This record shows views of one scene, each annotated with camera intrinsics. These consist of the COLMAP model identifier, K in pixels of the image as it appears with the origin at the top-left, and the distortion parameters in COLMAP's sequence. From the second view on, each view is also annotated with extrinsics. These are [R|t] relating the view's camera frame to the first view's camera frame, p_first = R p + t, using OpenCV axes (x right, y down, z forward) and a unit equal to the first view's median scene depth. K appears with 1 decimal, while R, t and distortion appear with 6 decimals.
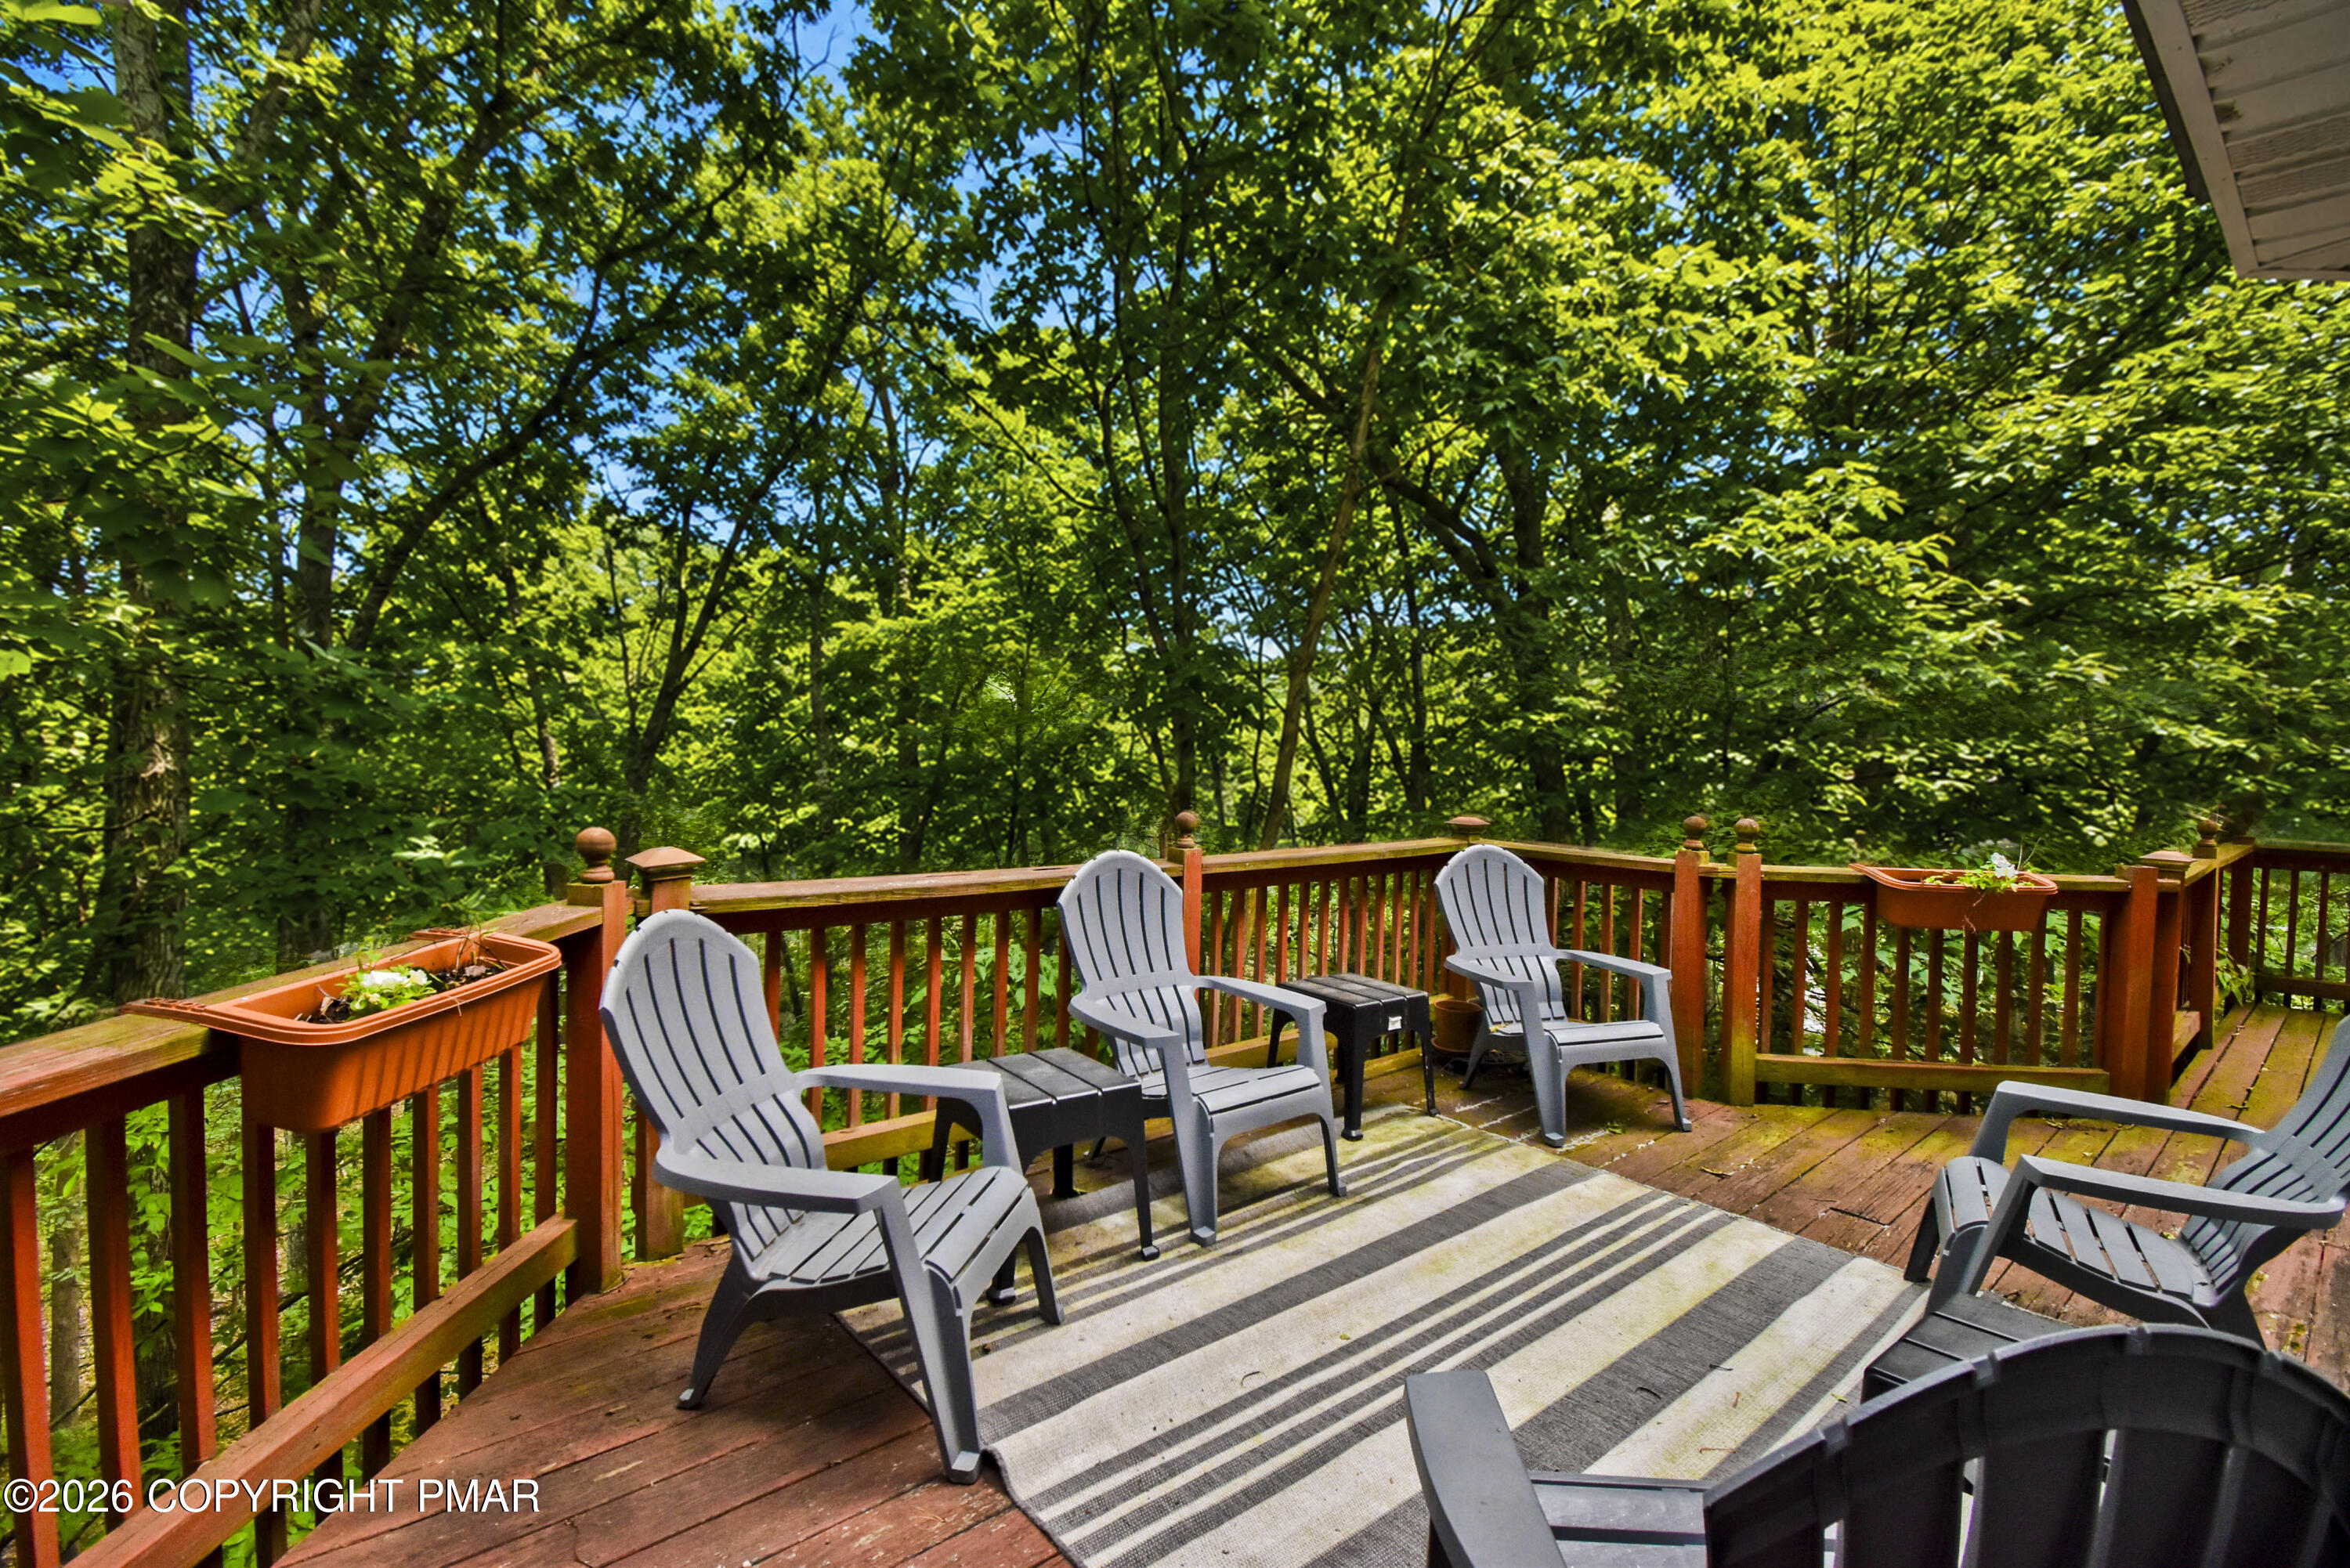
lens RADIAL K [[1086.2, 0, 1186.3], [0, 1086.2, 763.1], [0, 0, 1]] dist [0.000609, -0.019720]
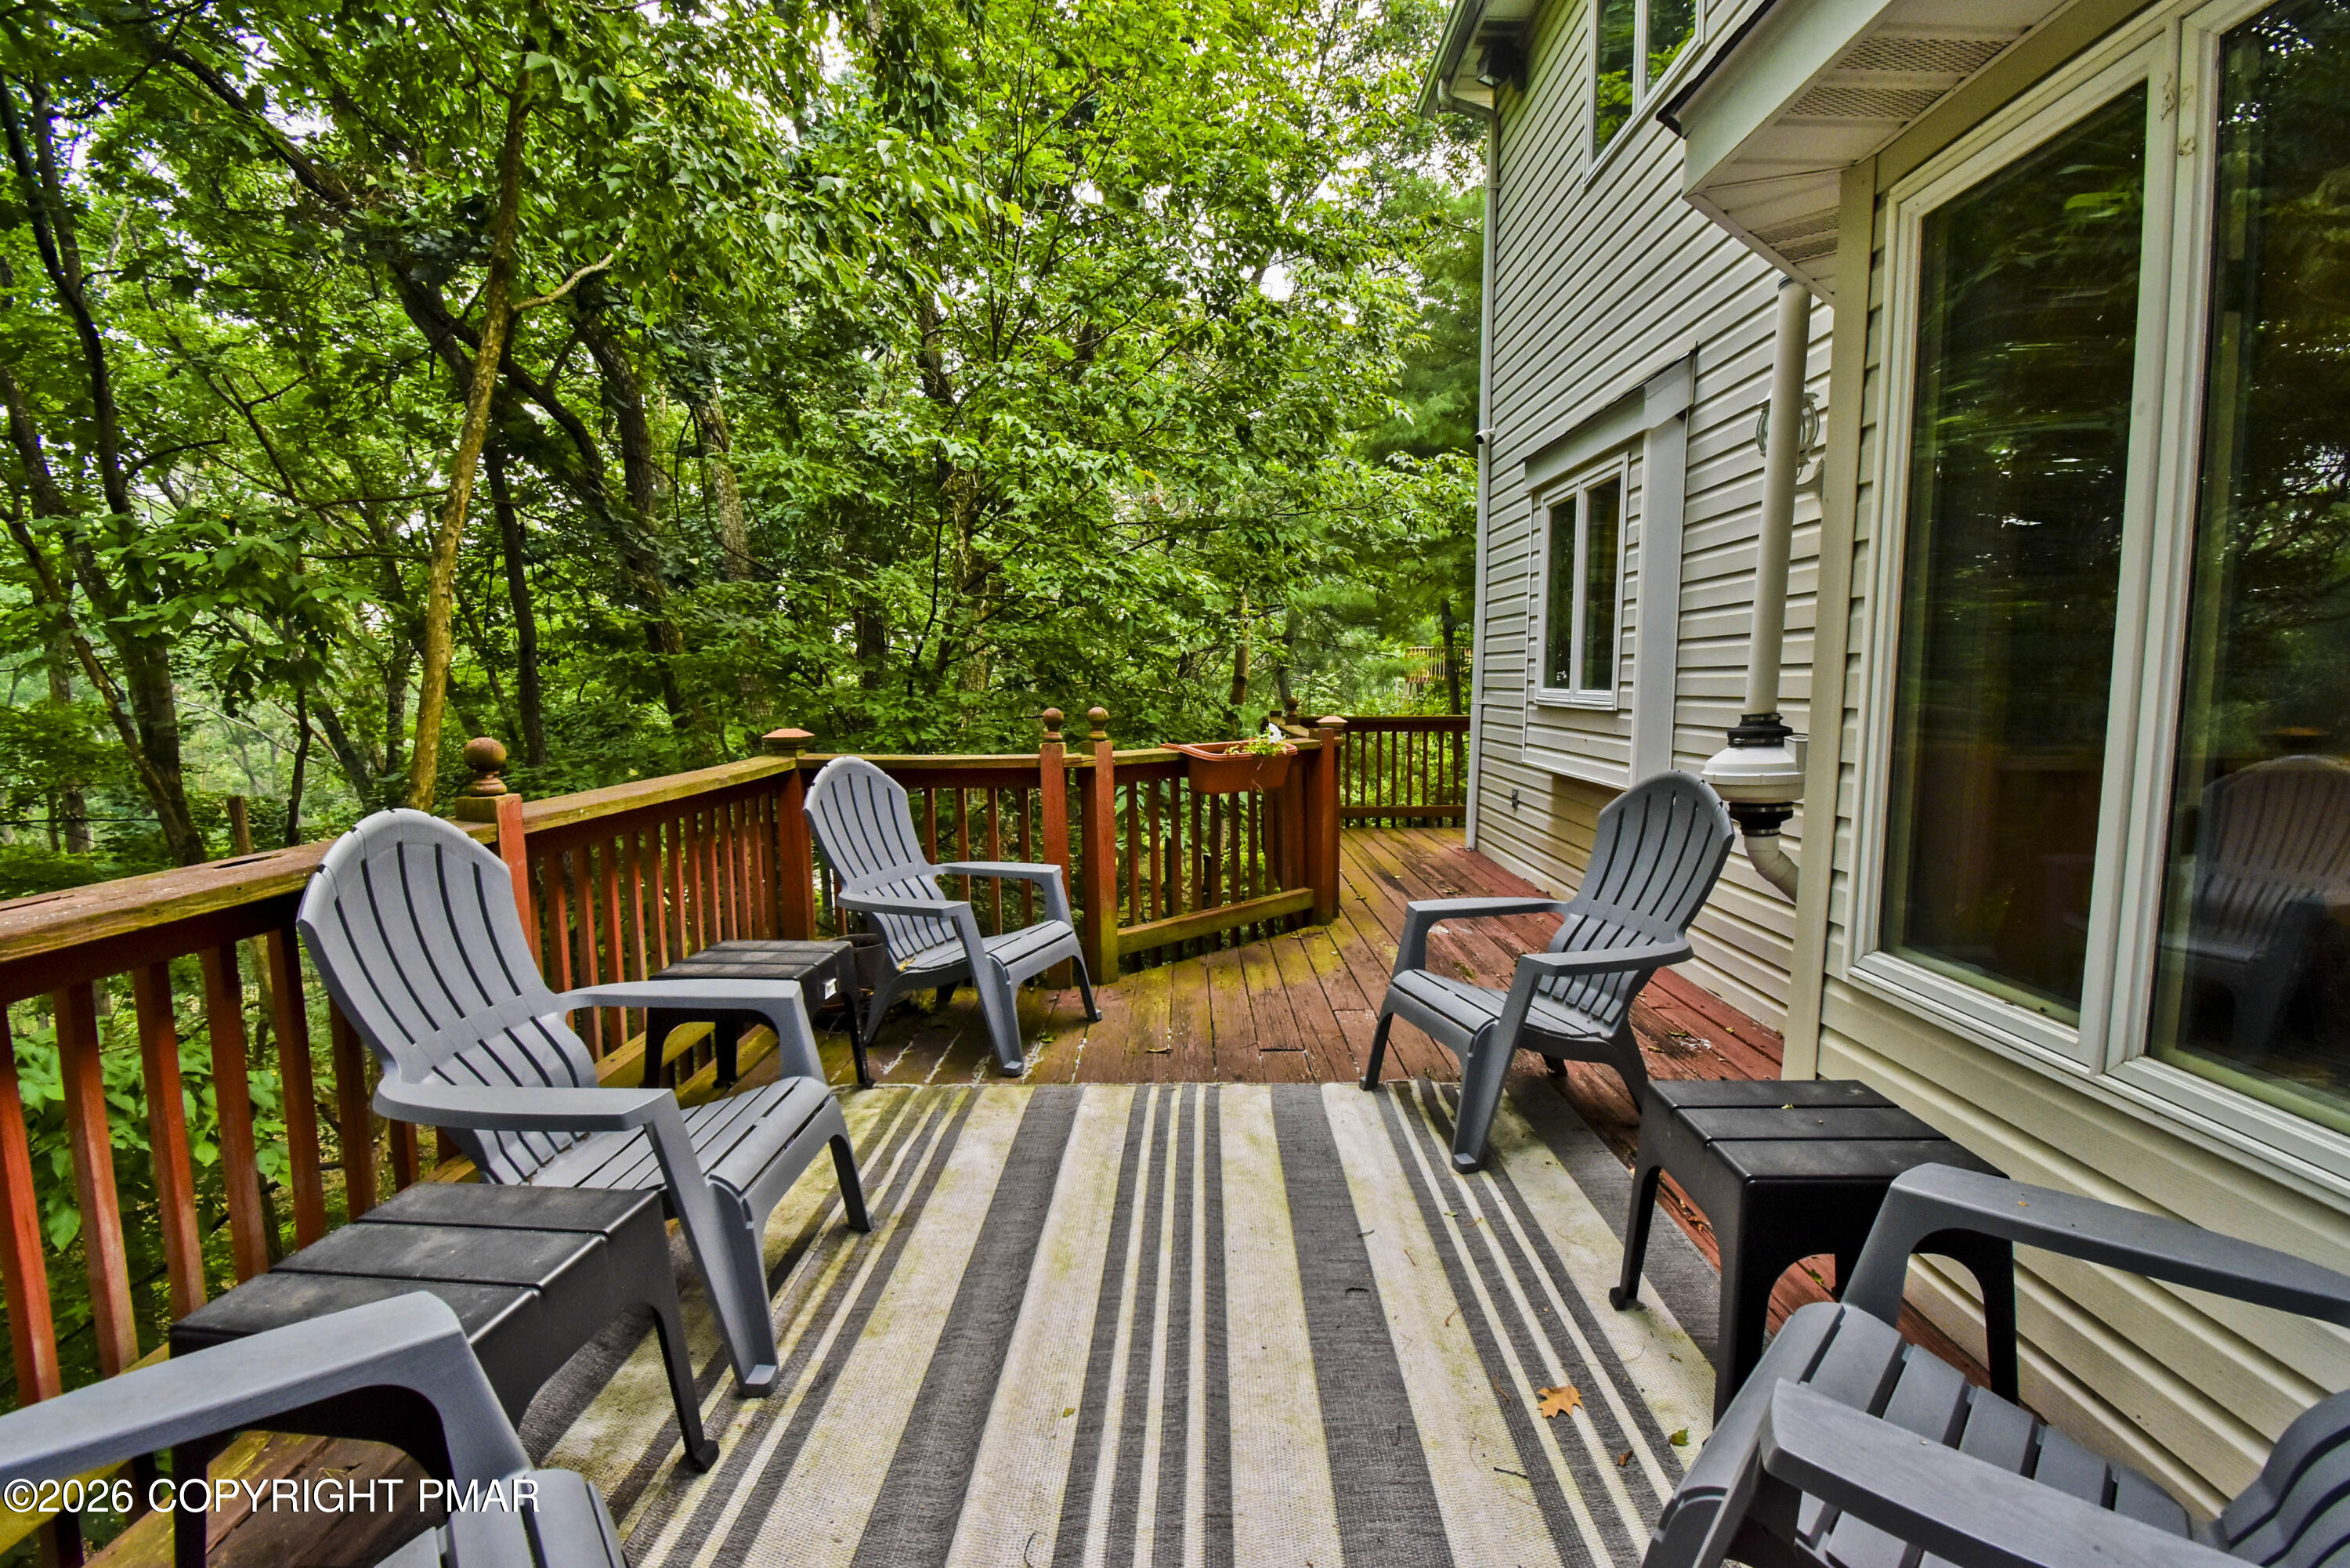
lens RADIAL K [[1039.2, 0, 1175.0], [0, 1039.2, 784.0], [0, 0, 1]] dist [0.002243, -0.000070]
pose [[0.656207, -0.105069, 0.747230, -0.204208], [0.038363, 0.993623, 0.106025, 0.026622], [-0.753605, -0.040909, 0.656053, 0.359381]]
